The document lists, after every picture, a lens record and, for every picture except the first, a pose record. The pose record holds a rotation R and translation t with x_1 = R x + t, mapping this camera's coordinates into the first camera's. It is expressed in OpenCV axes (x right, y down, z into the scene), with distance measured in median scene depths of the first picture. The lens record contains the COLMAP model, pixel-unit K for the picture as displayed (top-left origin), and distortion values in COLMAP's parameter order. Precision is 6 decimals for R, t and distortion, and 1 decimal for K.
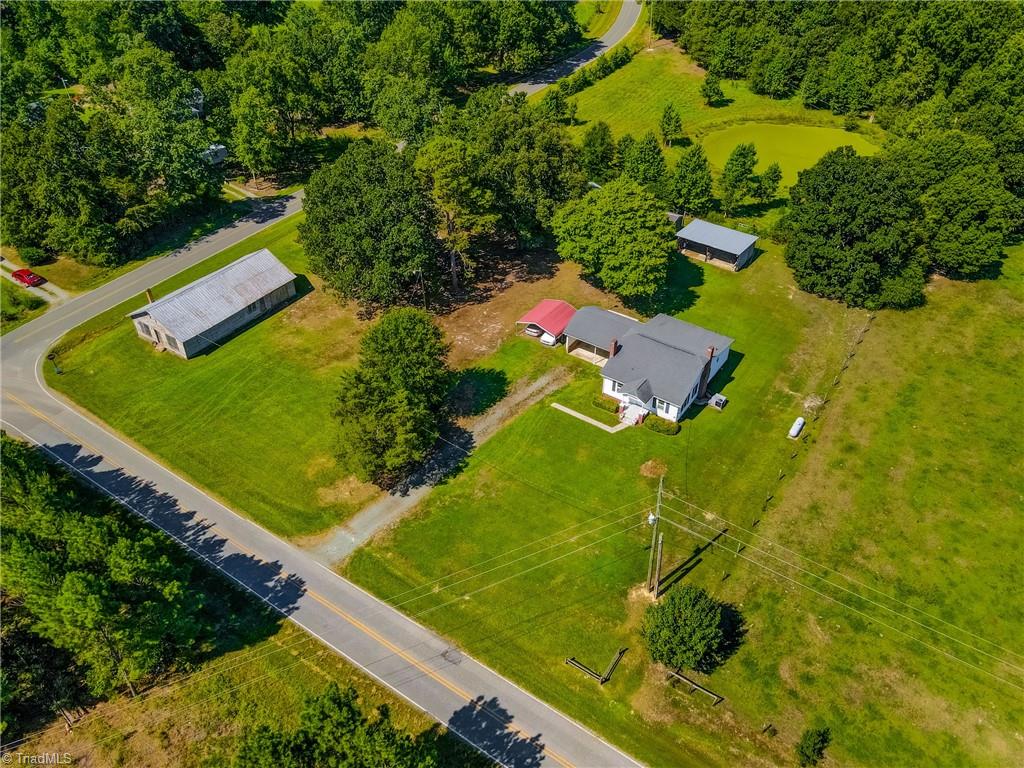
lens RADIAL K [[758.9, 0, 527.1], [0, 758.9, 367.5], [0, 0, 1]] dist [0.036012, 0.004561]
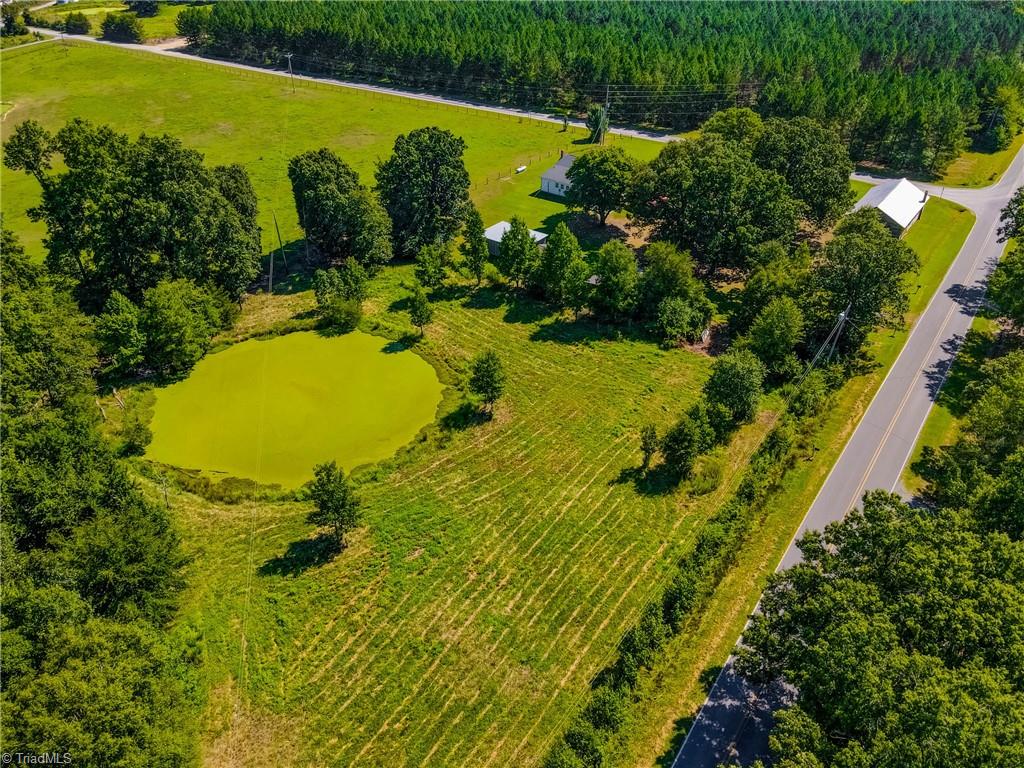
lens RADIAL K [[743.3, 0, 529.4], [0, 743.3, 384.4], [0, 0, 1]] dist [0.008053, 0.069895]
pose [[-0.998600, -0.030175, 0.043441, 0.204841], [0.030672, 0.338764, 0.940371, -1.442994], [-0.043092, 0.940387, -0.337364, 1.976953]]
